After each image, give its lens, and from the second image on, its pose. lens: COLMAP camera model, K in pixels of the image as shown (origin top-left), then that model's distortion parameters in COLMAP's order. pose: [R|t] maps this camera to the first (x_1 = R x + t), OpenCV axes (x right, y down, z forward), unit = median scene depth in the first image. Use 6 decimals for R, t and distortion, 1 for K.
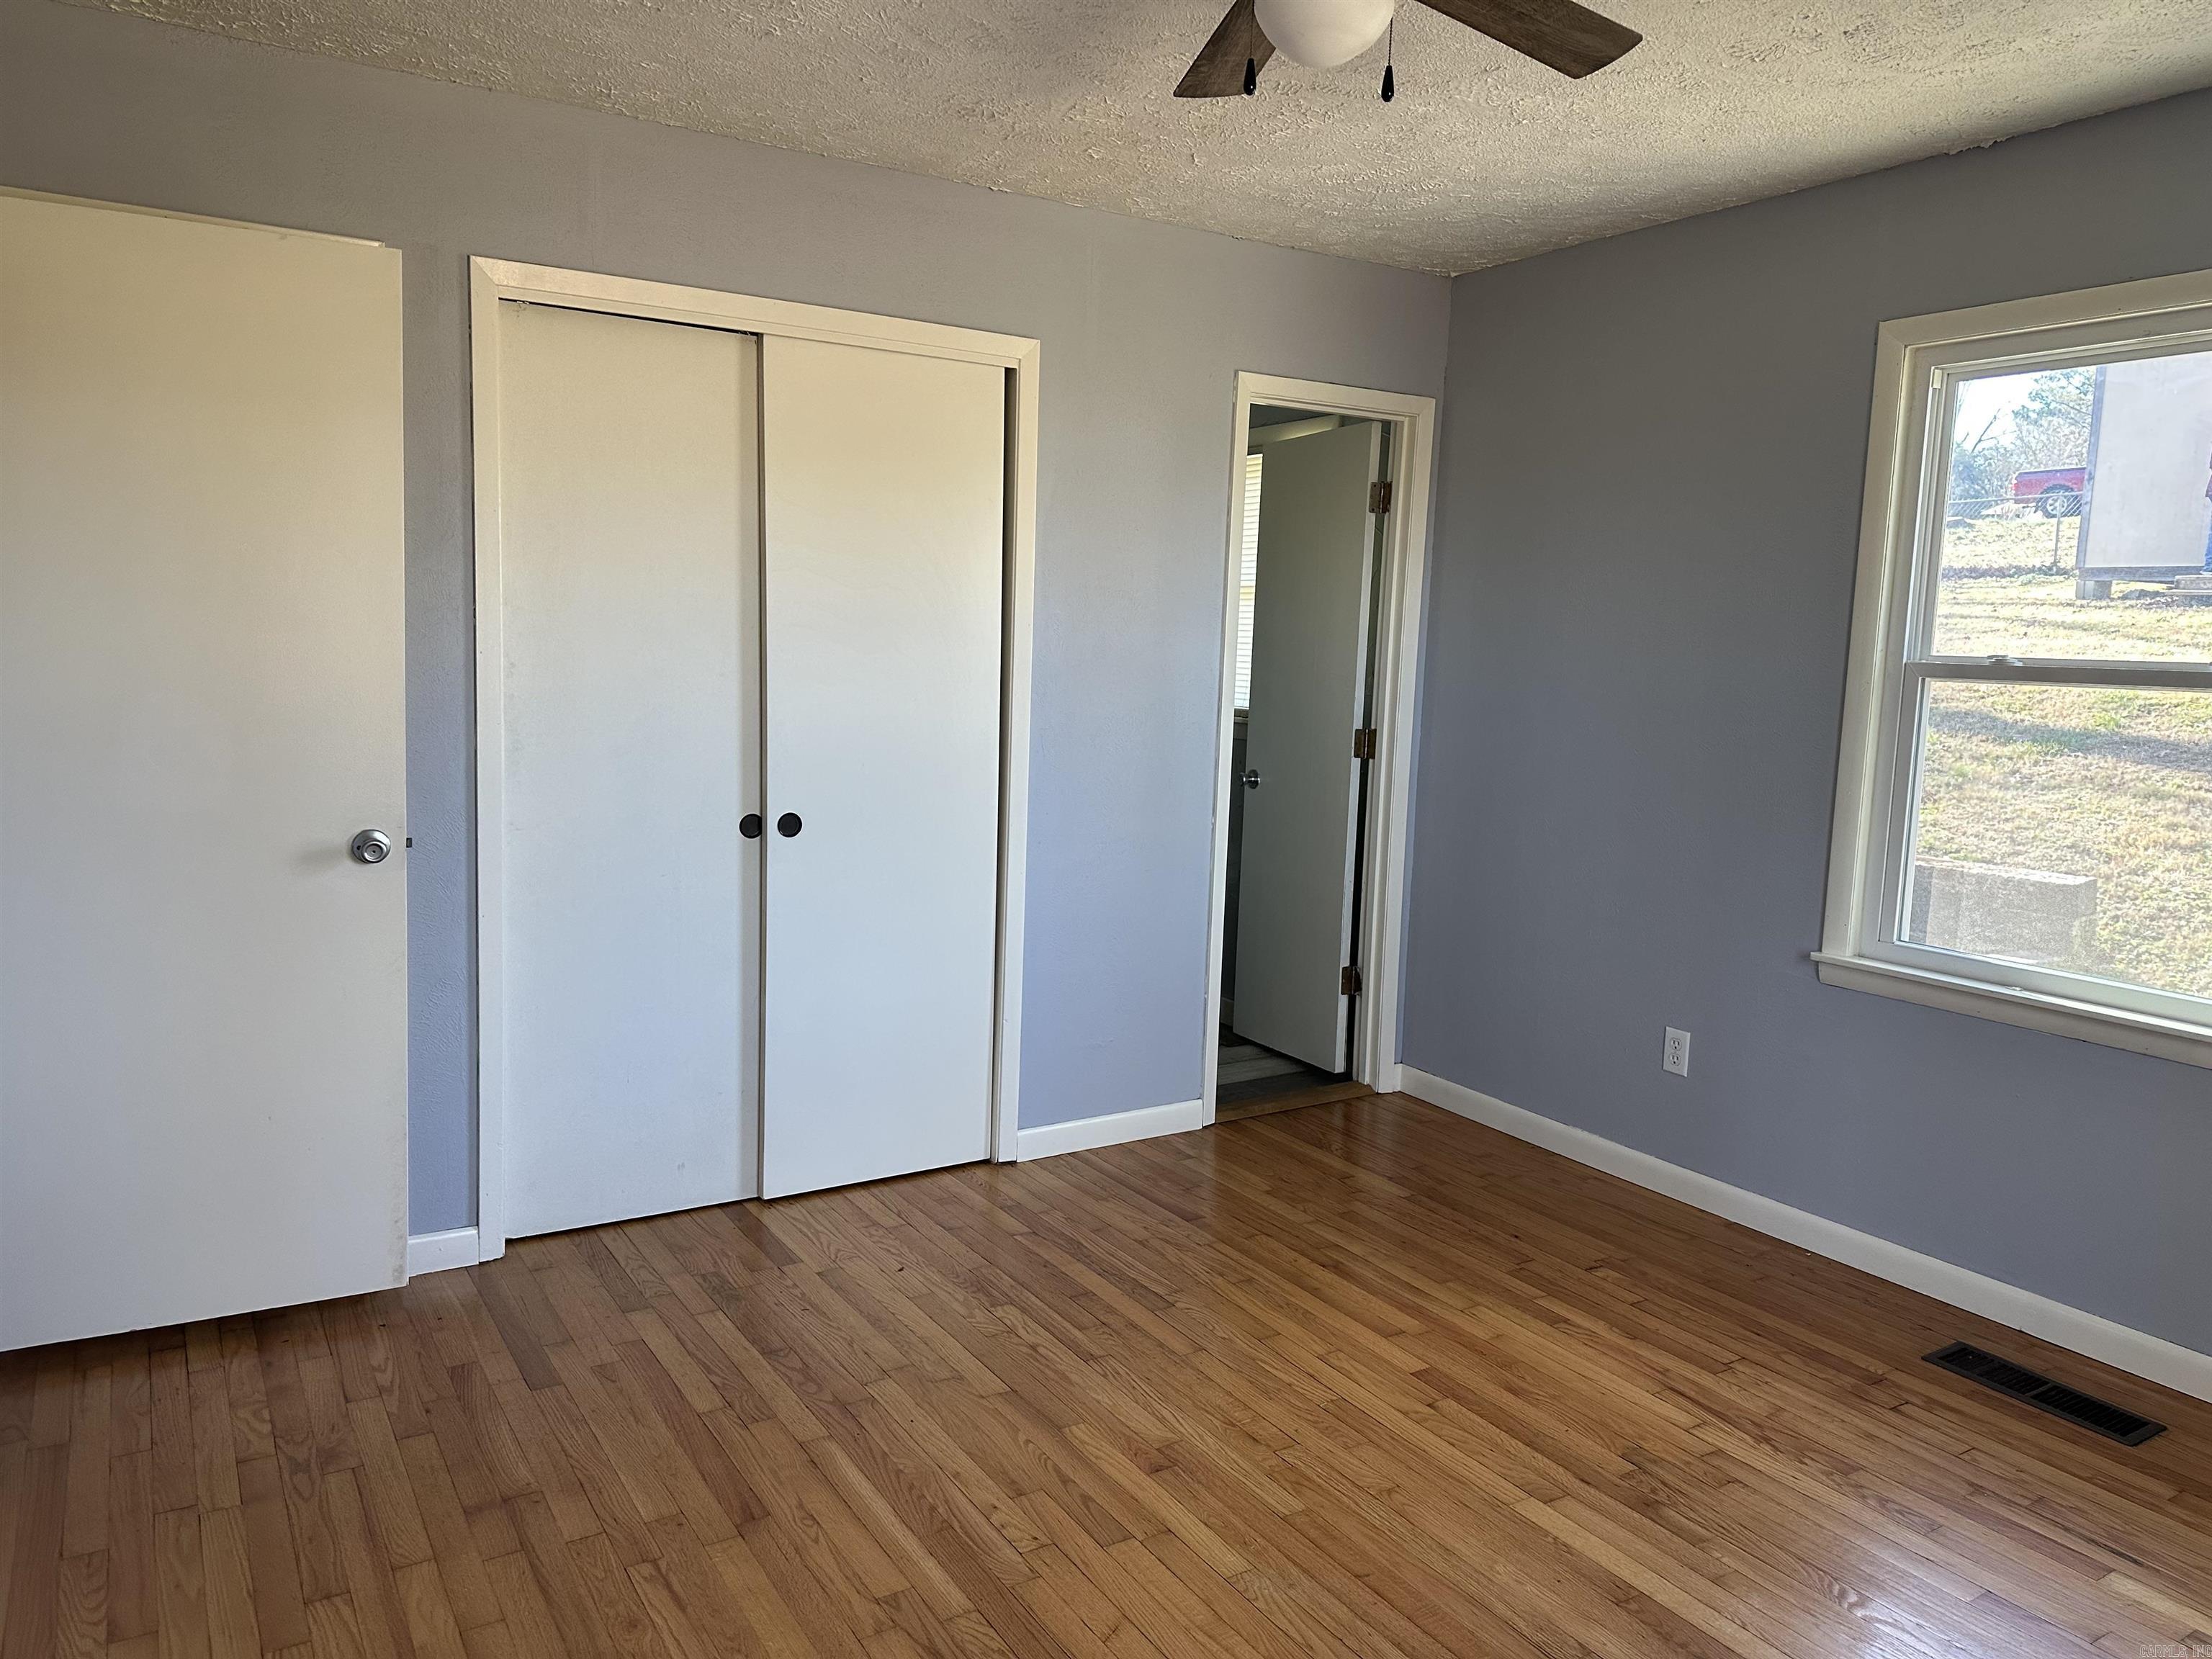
lens RADIAL K [[1580.1, 0, 1114.1], [0, 1580.1, 825.2], [0, 0, 1]] dist [0.062257, -0.031989]
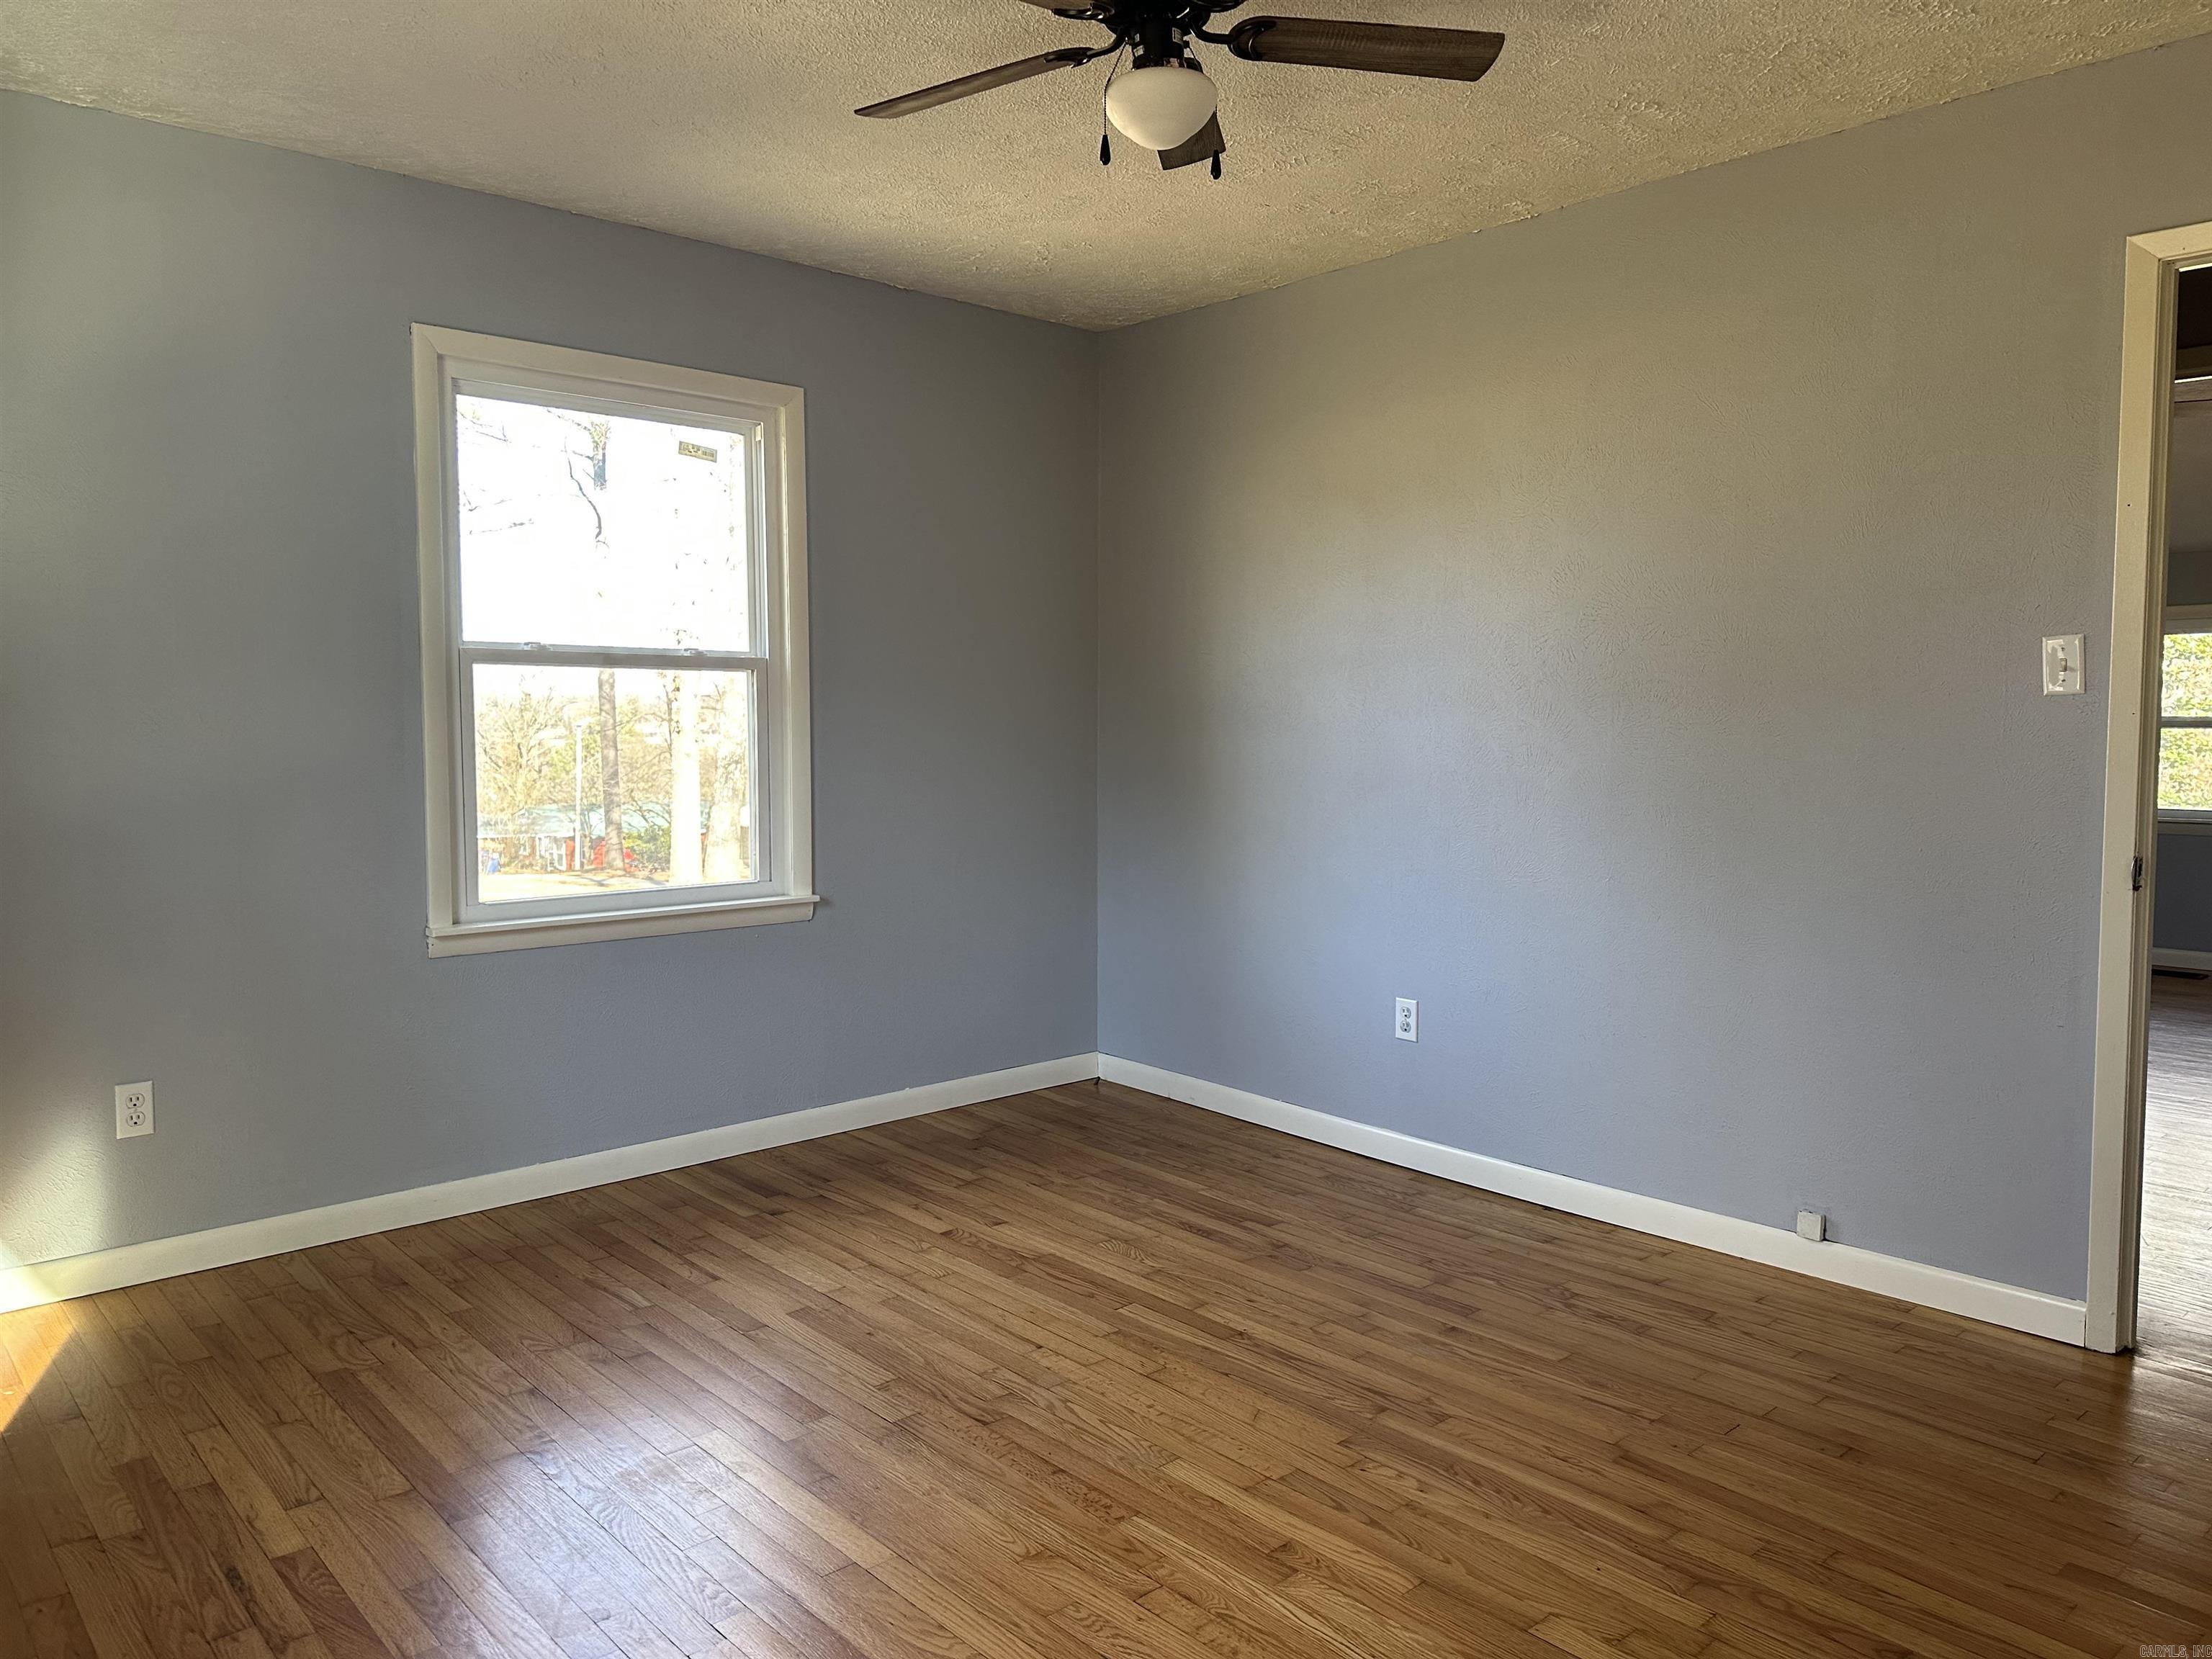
lens RADIAL K [[1580.1, 0, 1105.3], [0, 1580.1, 820.9], [0, 0, 1]] dist [0.062257, -0.031989]
pose [[-0.984350, -0.022988, -0.174721, 0.285635], [-0.055182, 0.981803, 0.181709, -0.146874], [0.167364, 0.188506, -0.967706, 1.737799]]
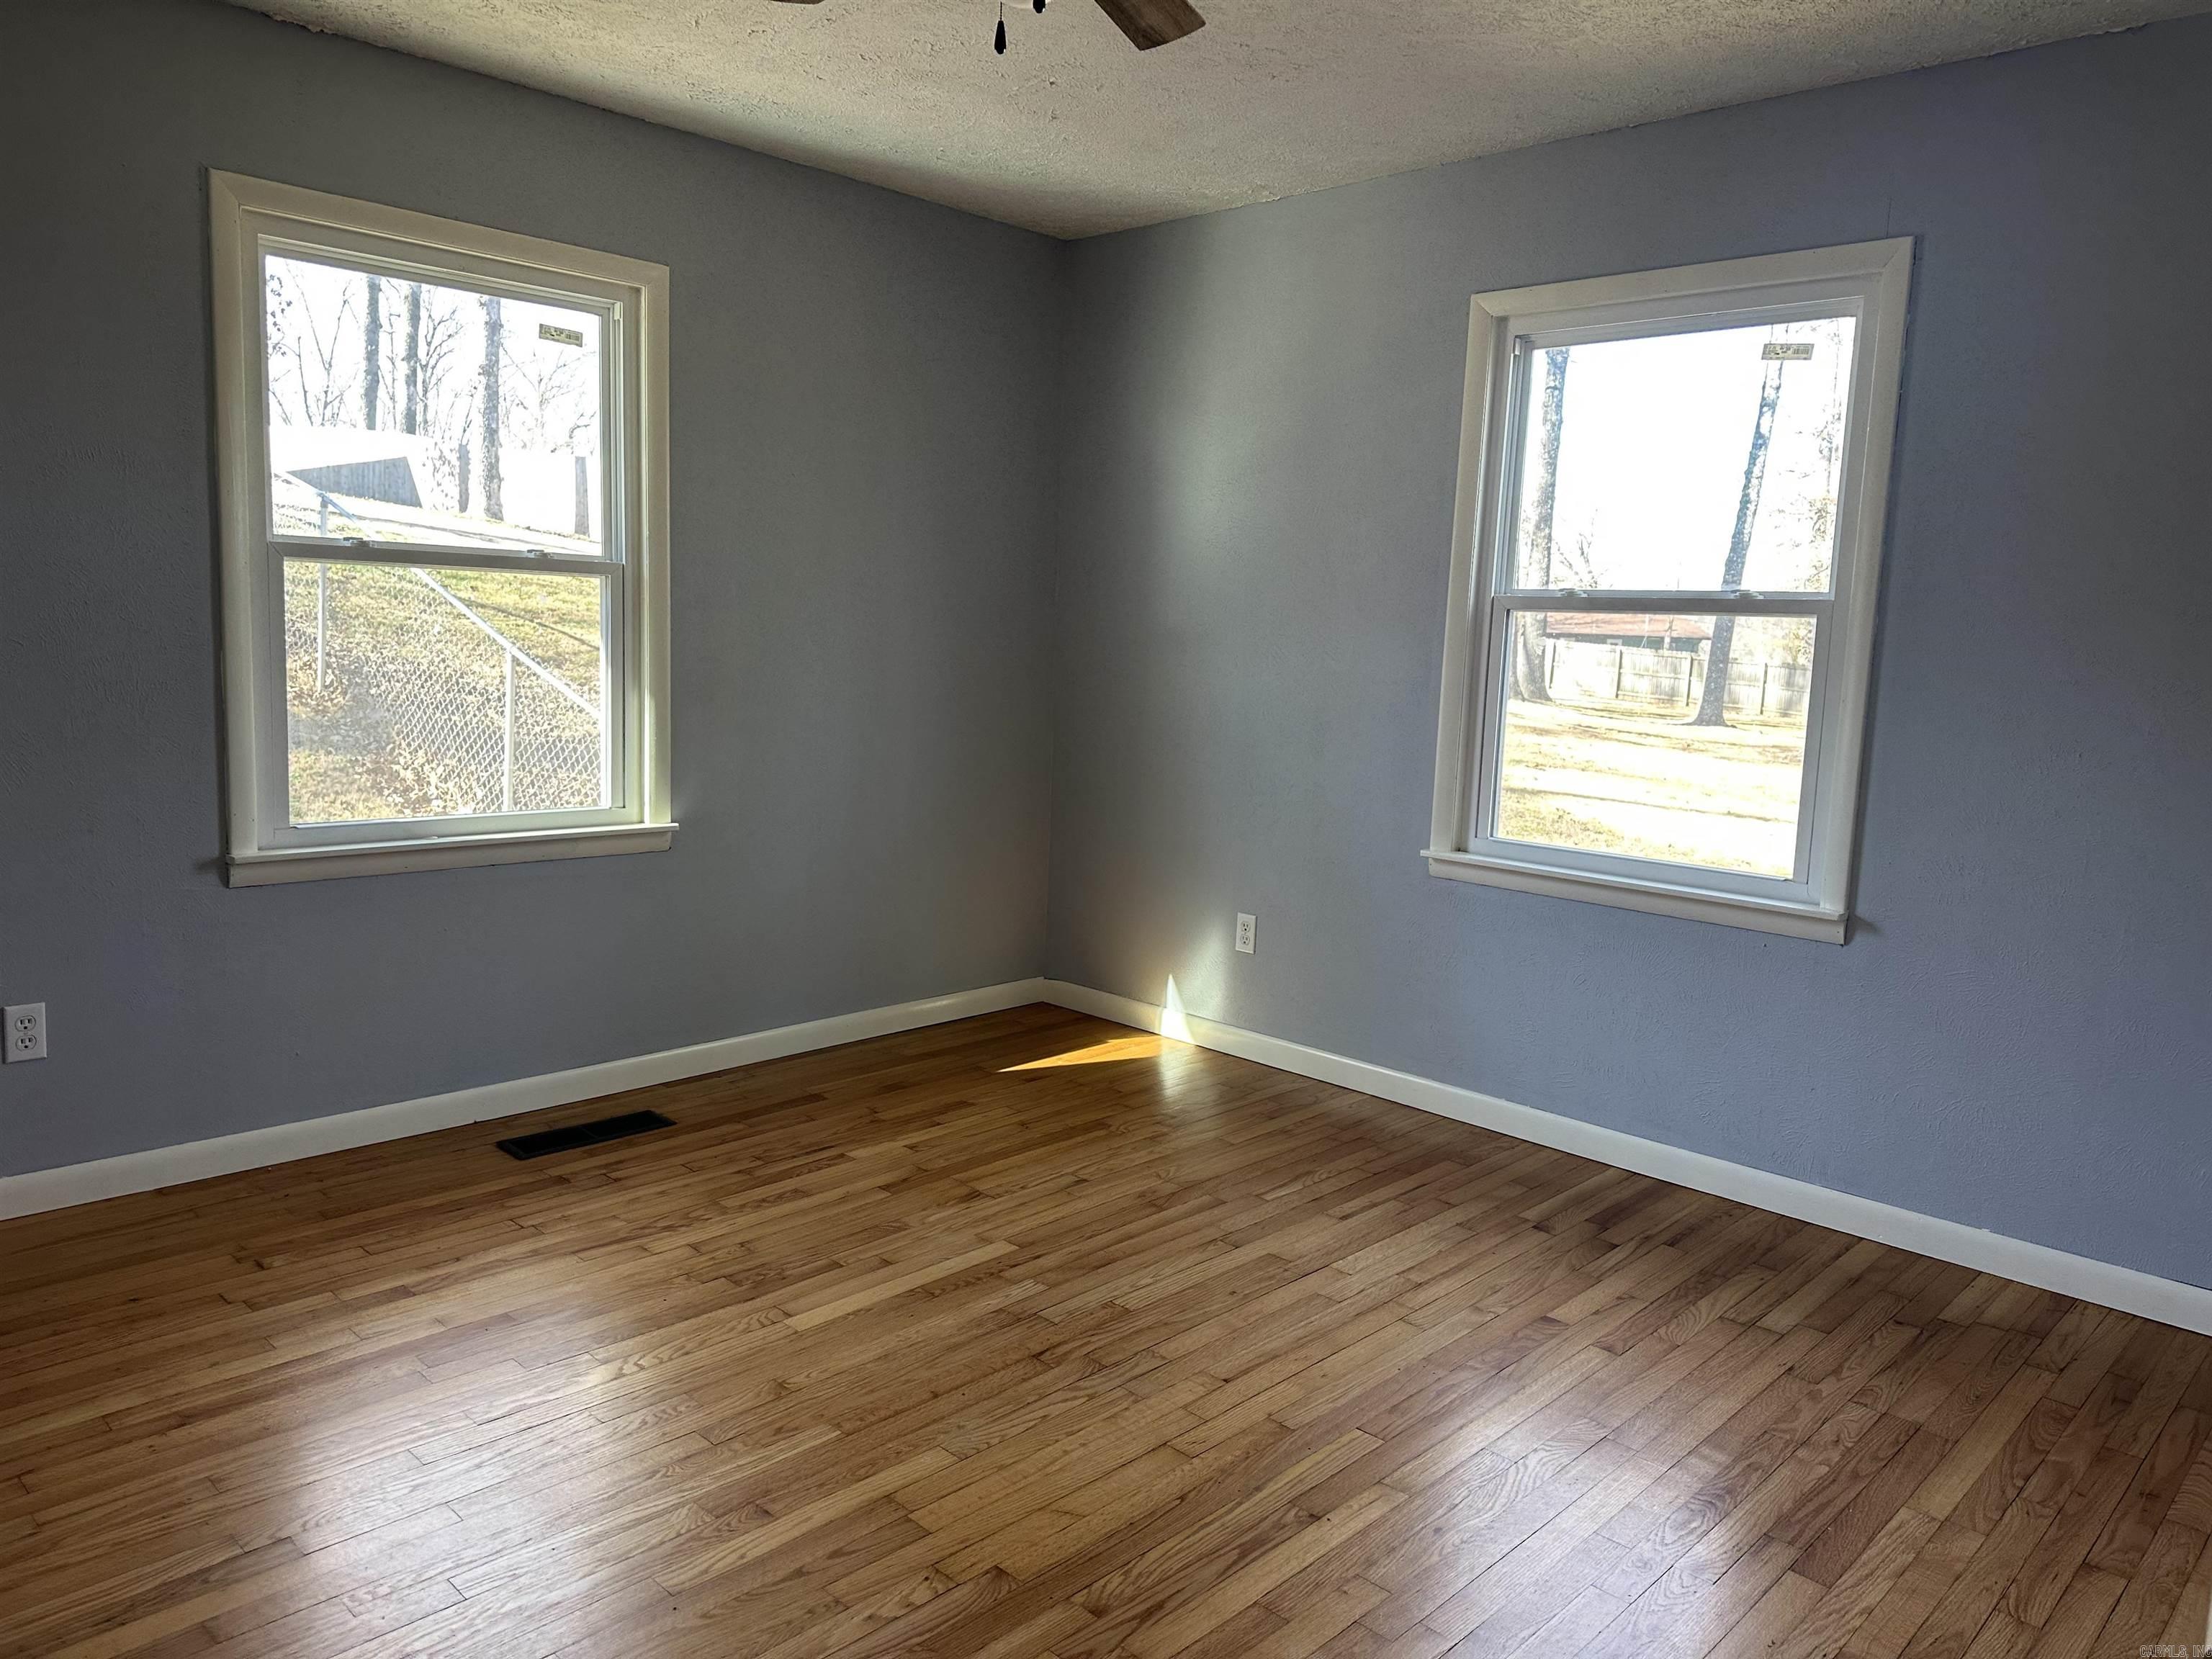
lens RADIAL K [[1580.1, 0, 1112.1], [0, 1580.1, 829.2], [0, 0, 1]] dist [0.062257, -0.031989]
pose [[-0.227981, -0.172056, 0.958343, -0.763737], [0.071262, 0.978675, 0.192659, -0.106625], [-0.971054, 0.112216, -0.210858, 0.941154]]
